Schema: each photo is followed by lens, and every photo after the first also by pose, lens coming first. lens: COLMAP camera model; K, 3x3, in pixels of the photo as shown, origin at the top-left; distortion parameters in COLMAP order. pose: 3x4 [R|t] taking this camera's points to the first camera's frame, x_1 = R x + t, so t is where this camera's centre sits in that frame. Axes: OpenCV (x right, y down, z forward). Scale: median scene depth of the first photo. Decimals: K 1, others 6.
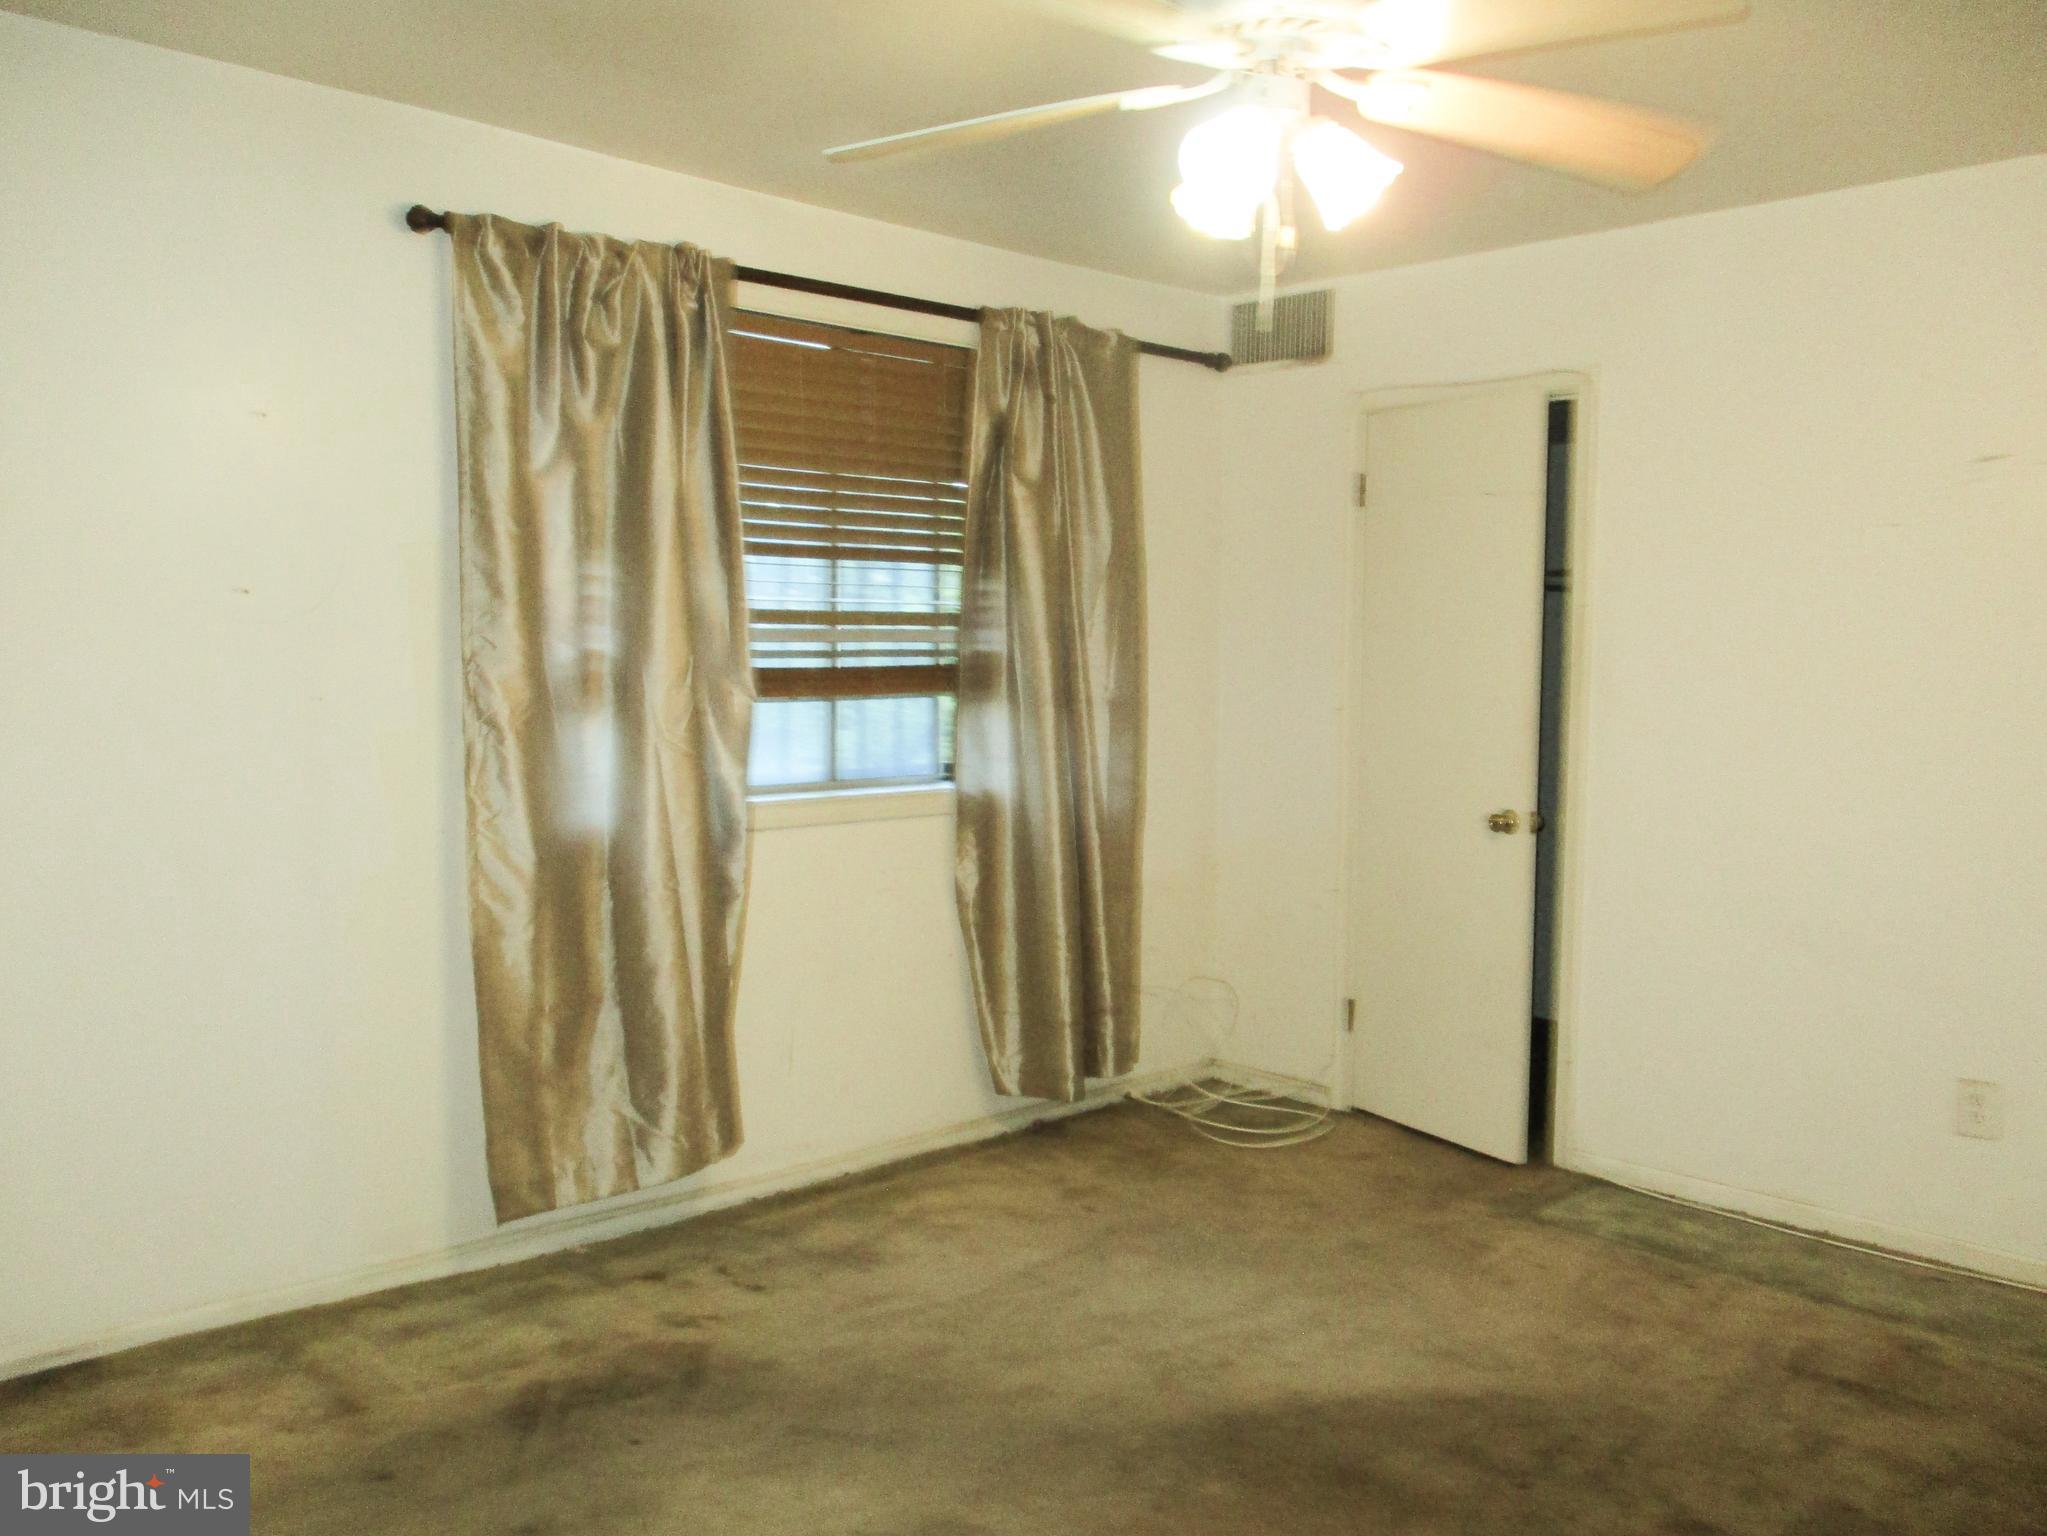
lens RADIAL K [[1697.8, 0, 1014.5], [0, 1697.8, 768.0], [0, 0, 1]] dist [-0.006304, -0.008731]
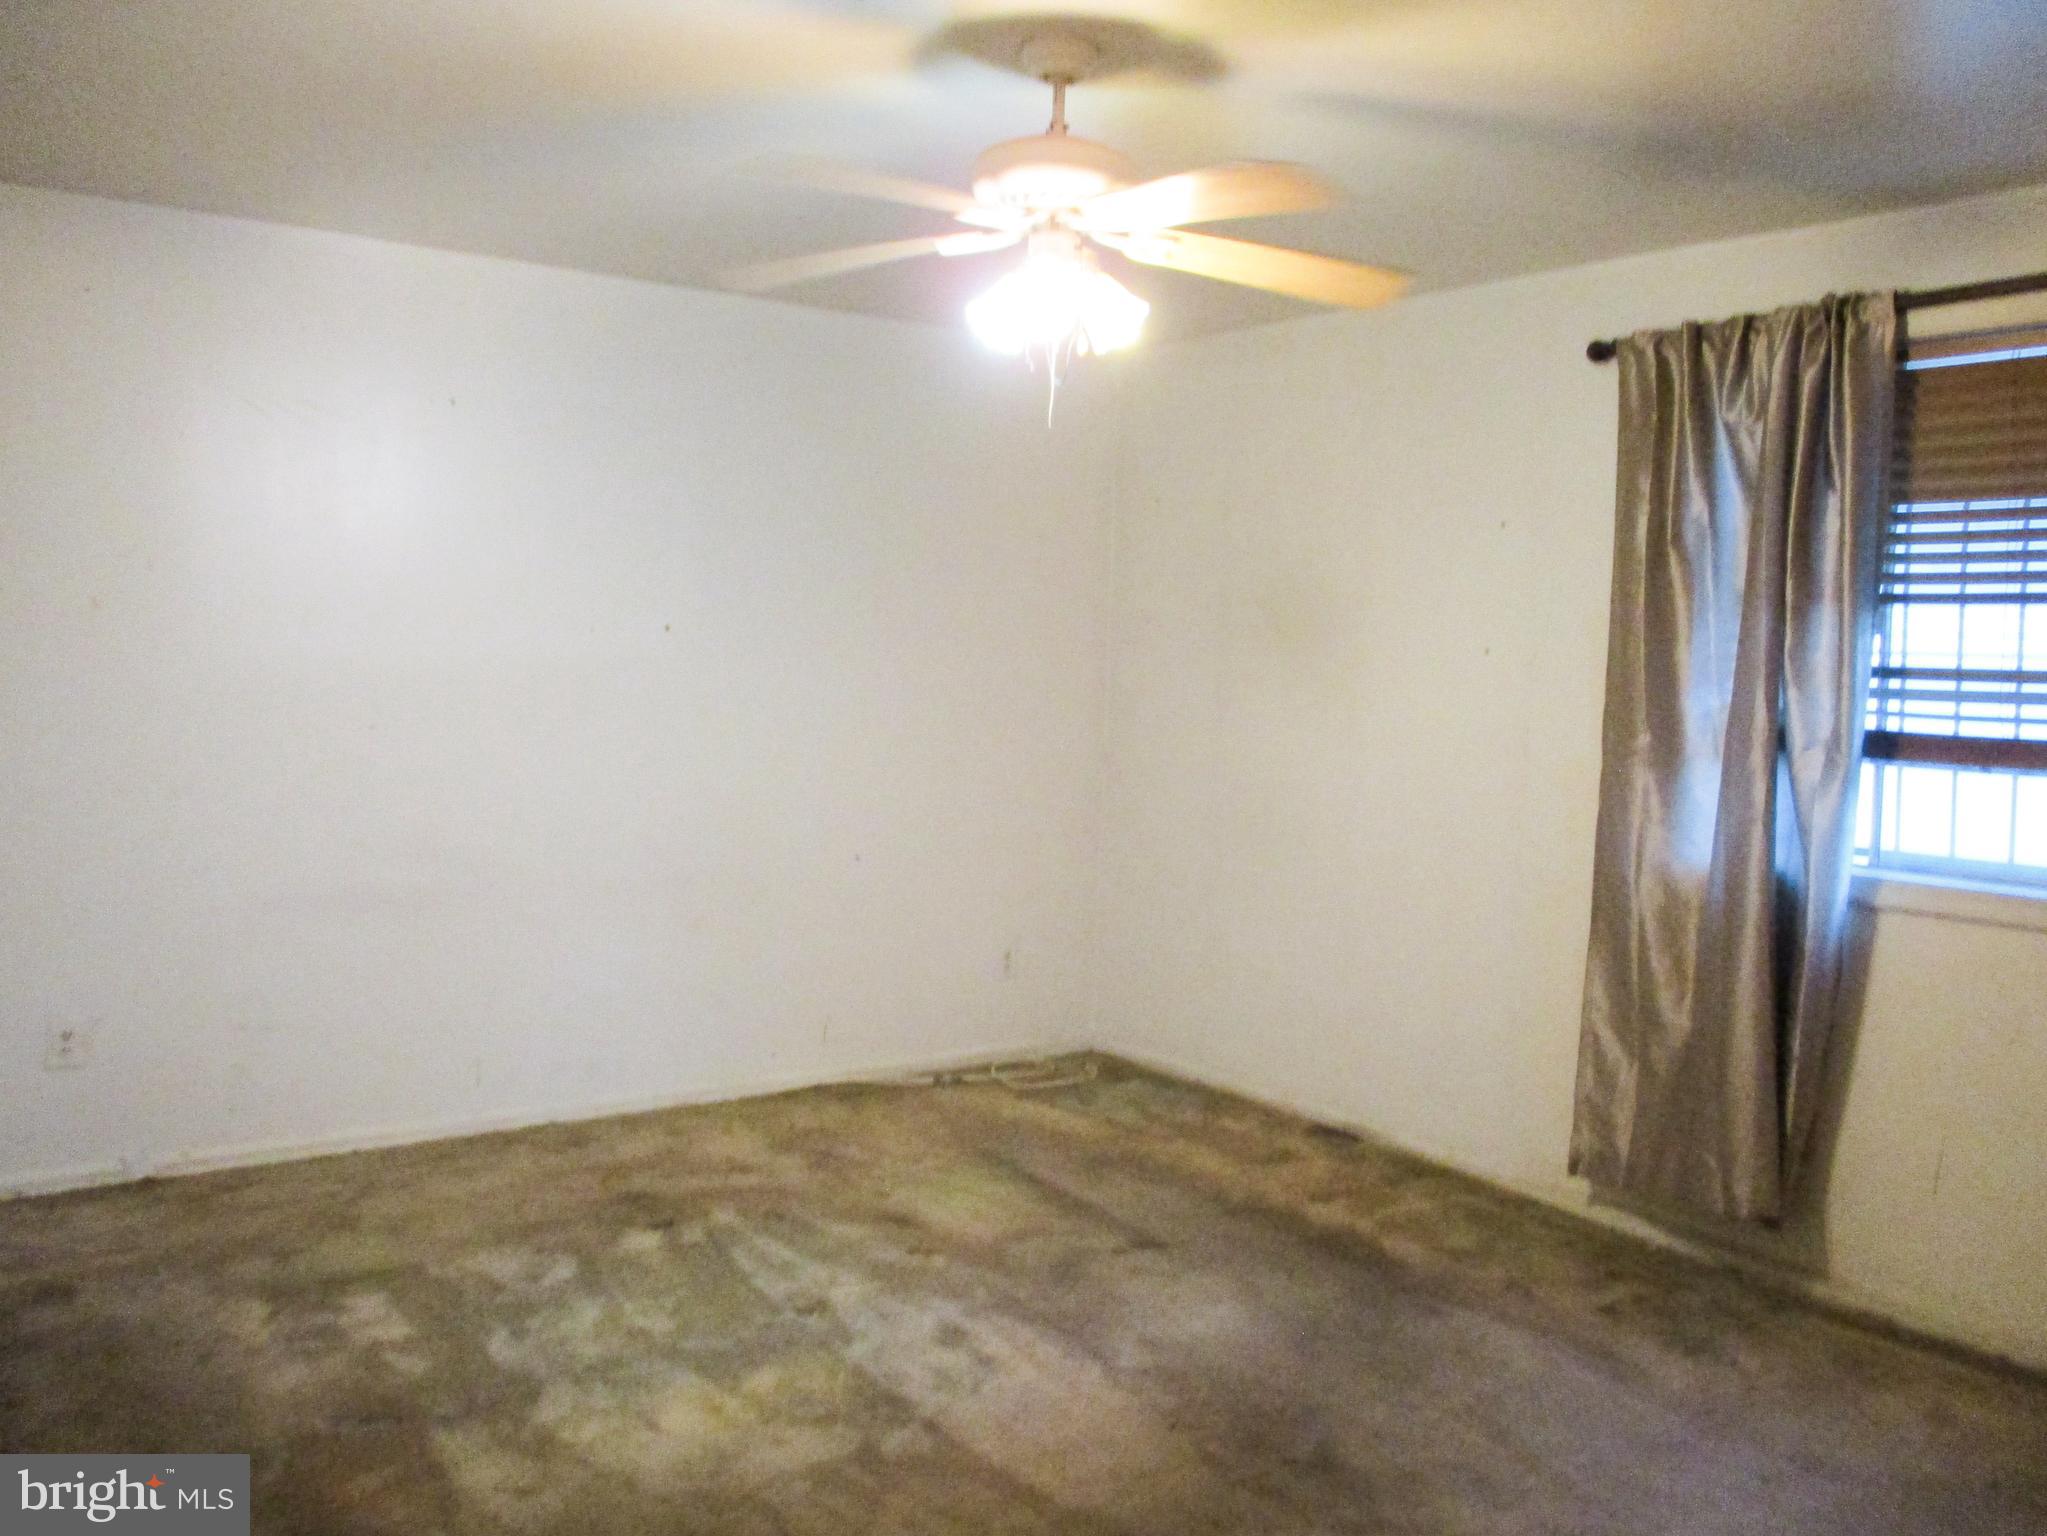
lens RADIAL K [[1697.8, 0, 1014.5], [0, 1697.8, 768.0], [0, 0, 1]] dist [-0.006304, -0.008731]
pose [[-0.159492, 0.059819, -0.985385, 0.894924], [-0.091894, 0.992929, 0.075150, -0.070585], [0.982913, 0.102537, -0.152867, 0.747499]]
